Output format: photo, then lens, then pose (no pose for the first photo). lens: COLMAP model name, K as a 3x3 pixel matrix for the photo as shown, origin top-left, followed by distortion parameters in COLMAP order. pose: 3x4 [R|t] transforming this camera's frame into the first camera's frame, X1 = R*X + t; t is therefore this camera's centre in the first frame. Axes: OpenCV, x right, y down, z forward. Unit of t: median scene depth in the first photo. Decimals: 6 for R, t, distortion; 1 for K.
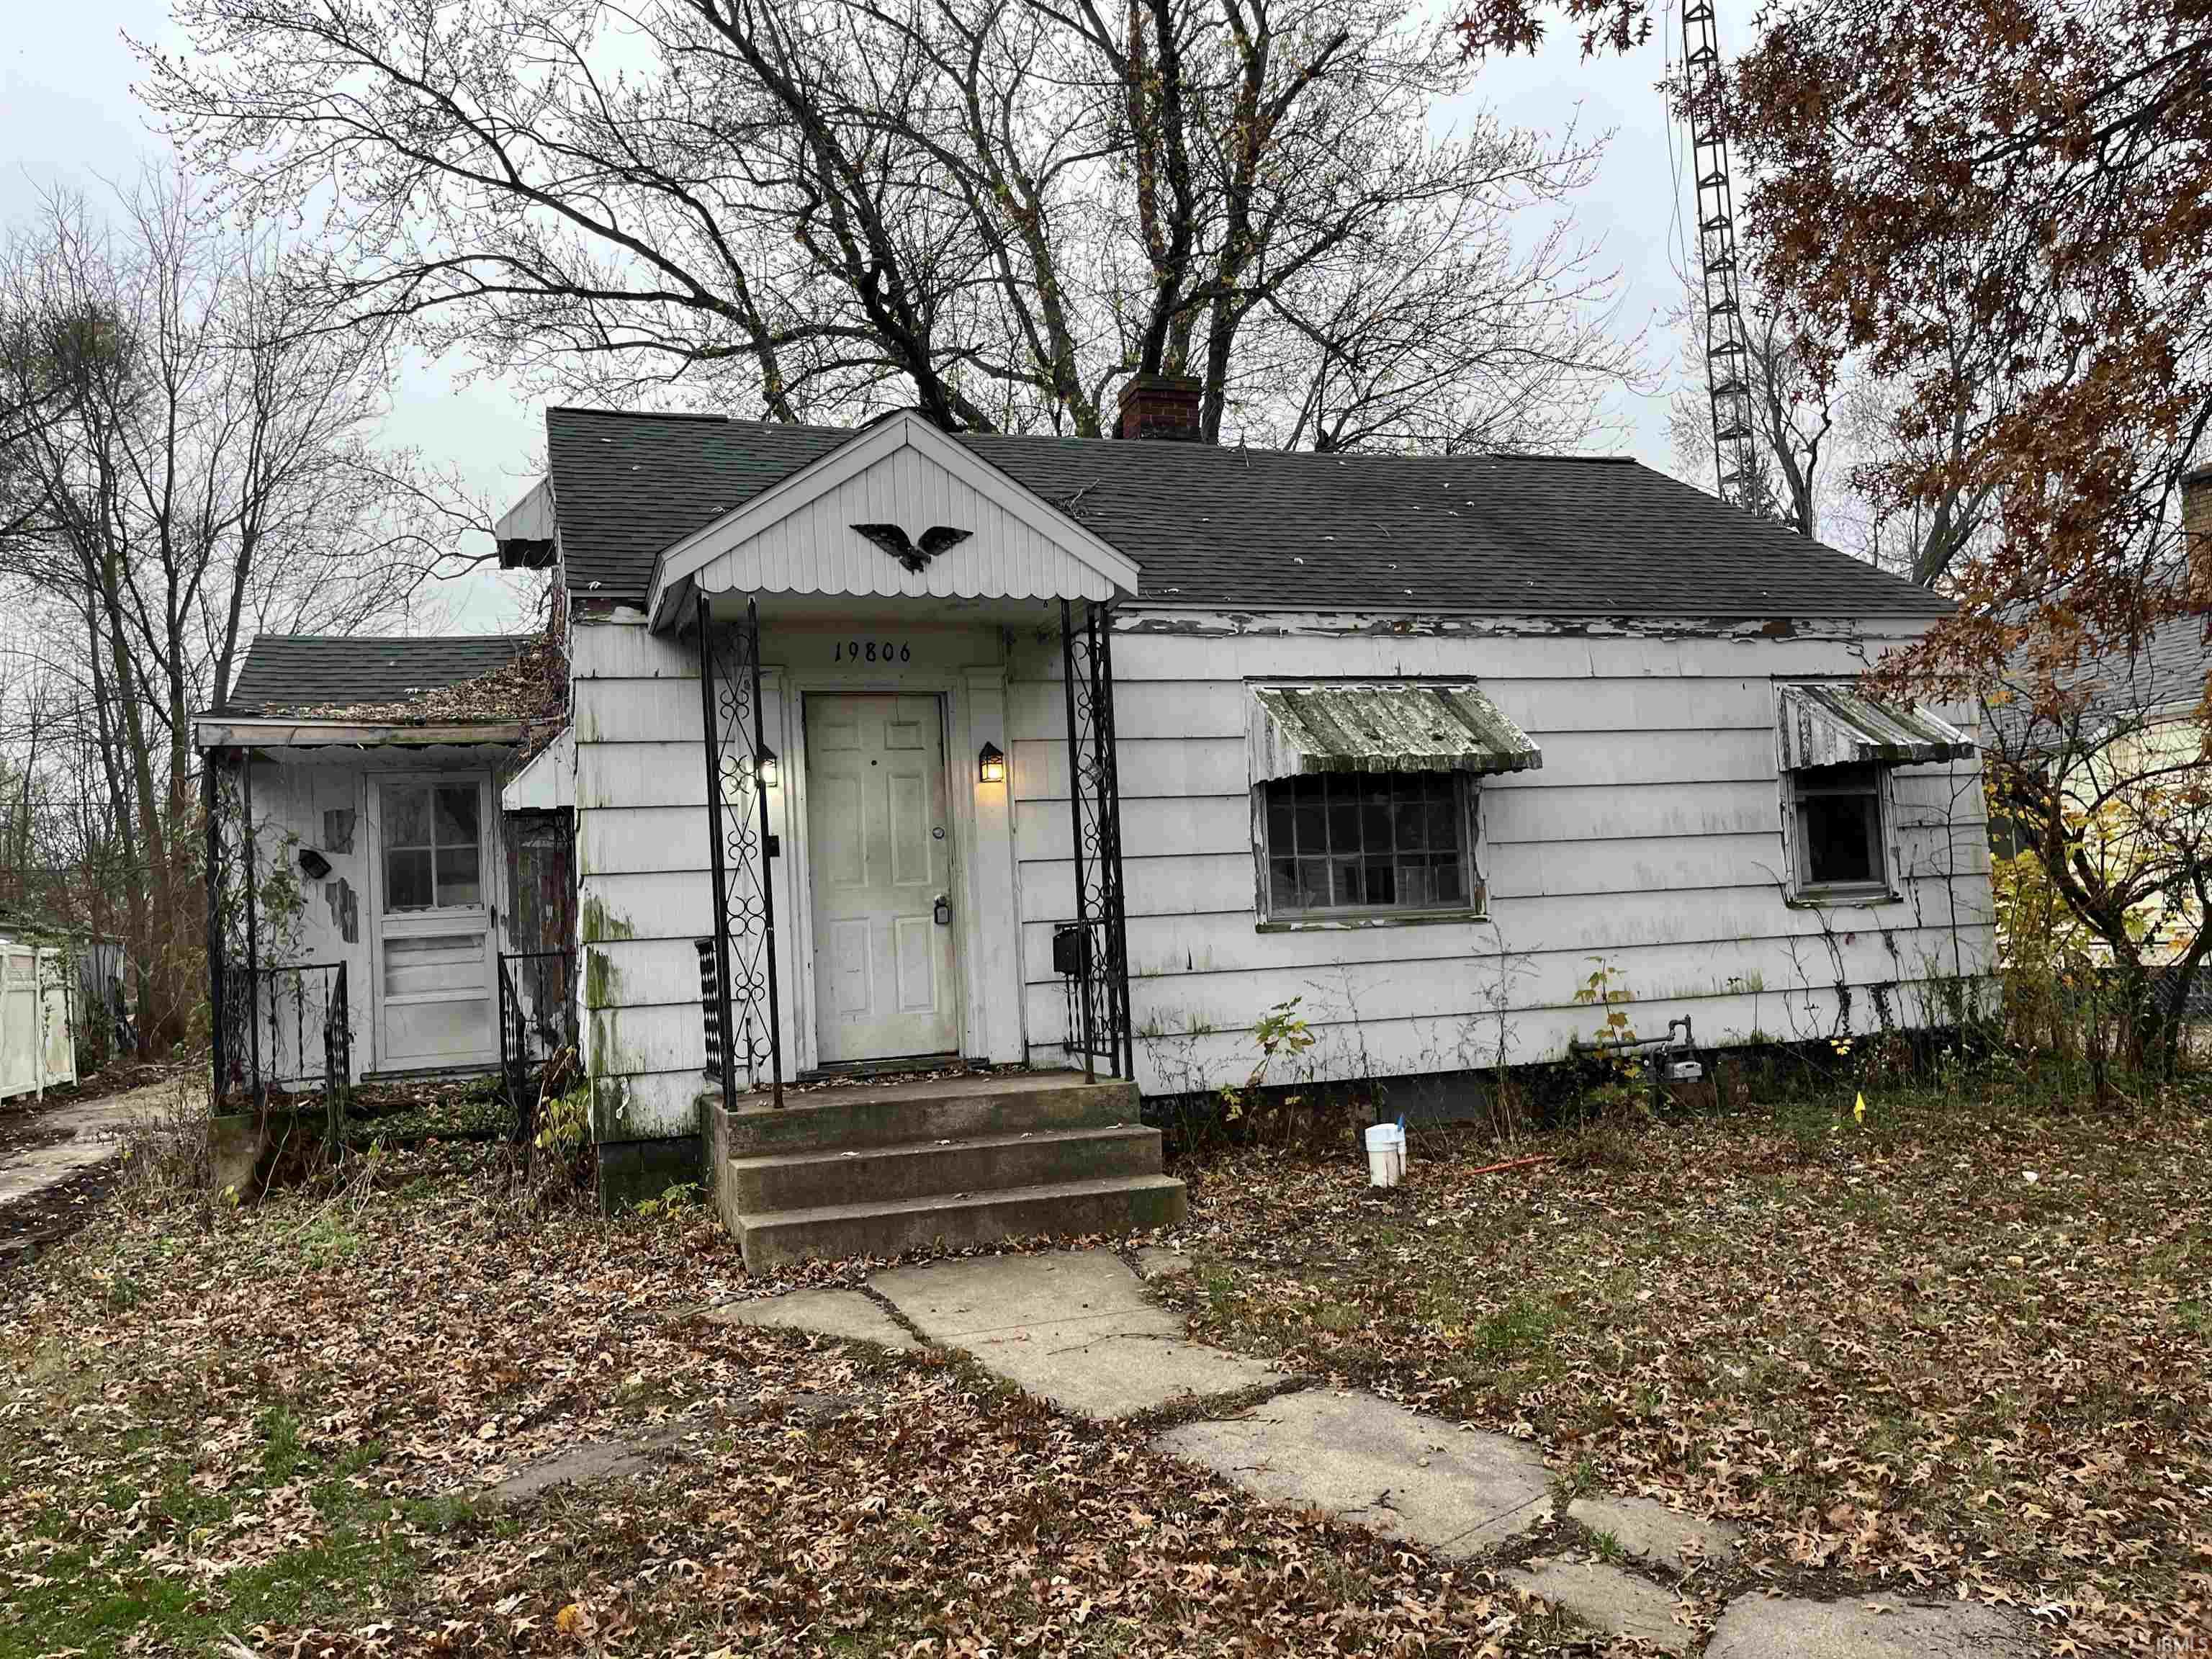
lens RADIAL K [[1688.6, 0, 1107.6], [0, 1688.6, 832.0], [0, 0, 1]] dist [0.026312, -0.014210]
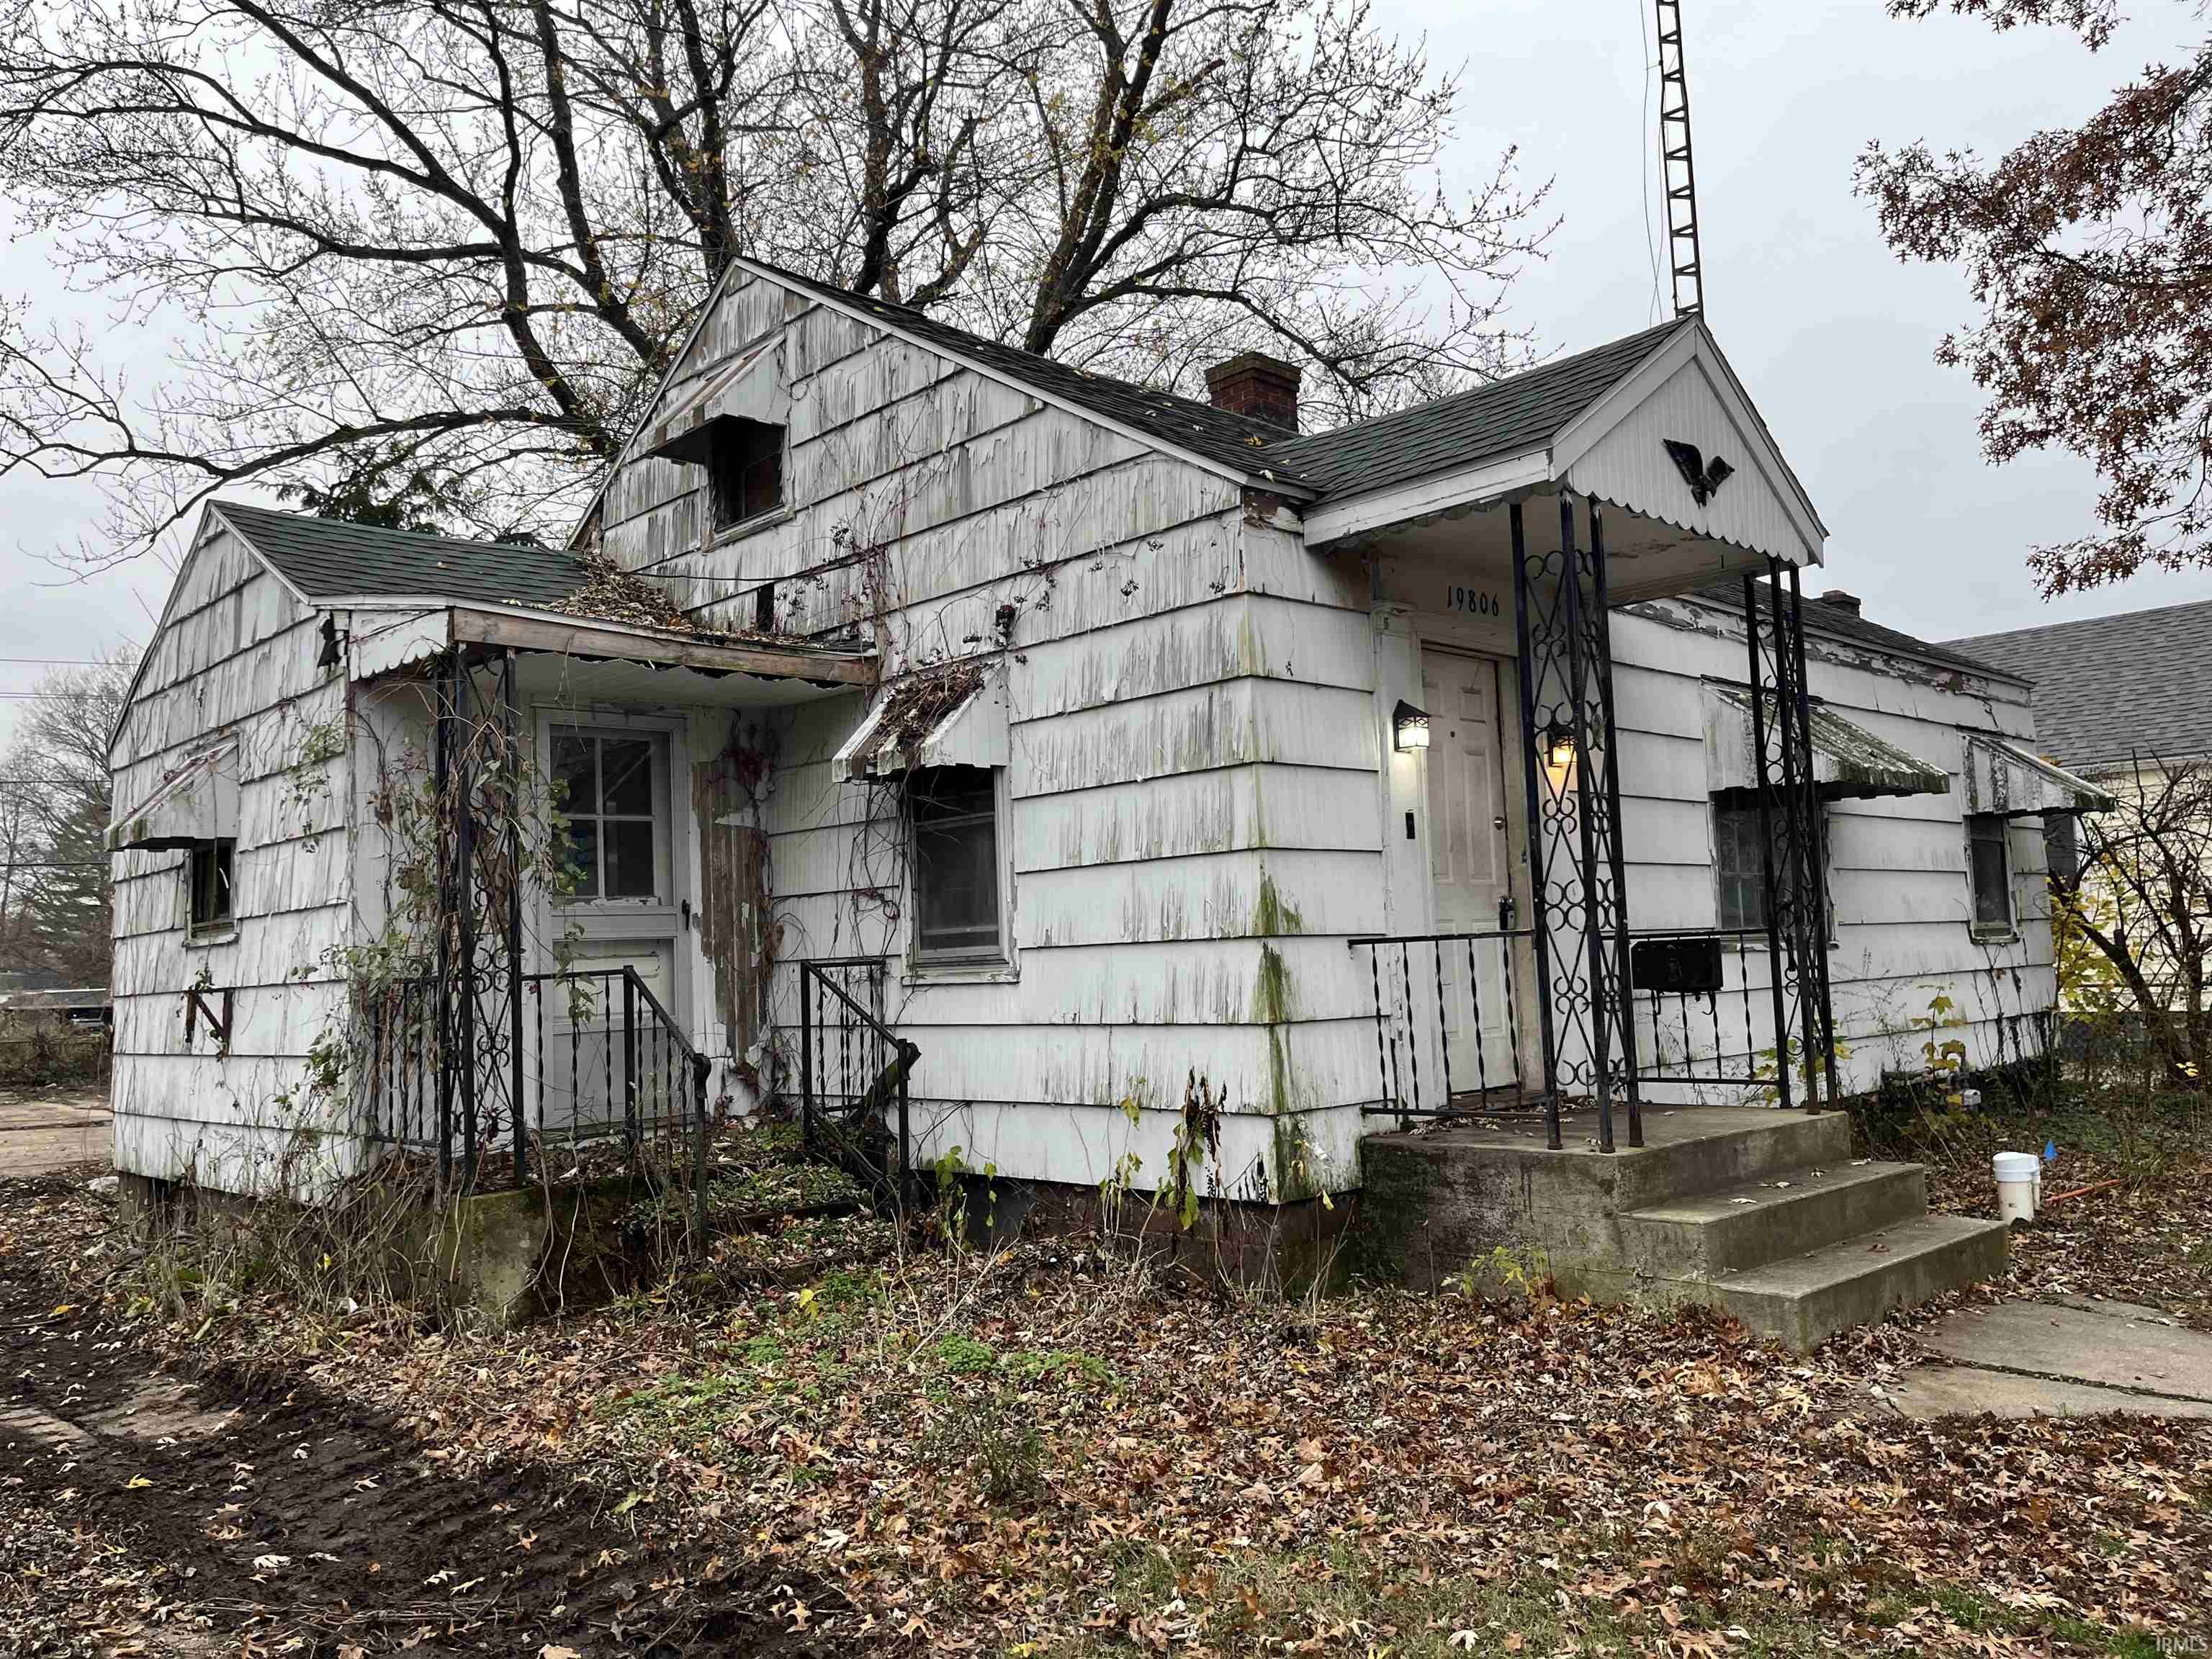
lens RADIAL K [[1688.6, 0, 1106.1], [0, 1688.6, 826.7], [0, 0, 1]] dist [0.026312, -0.014210]
pose [[0.907937, 0.053761, 0.415644, -0.555385], [-0.037538, 0.998184, -0.047110, 0.043702], [-0.417422, 0.027170, 0.908306, 0.272650]]
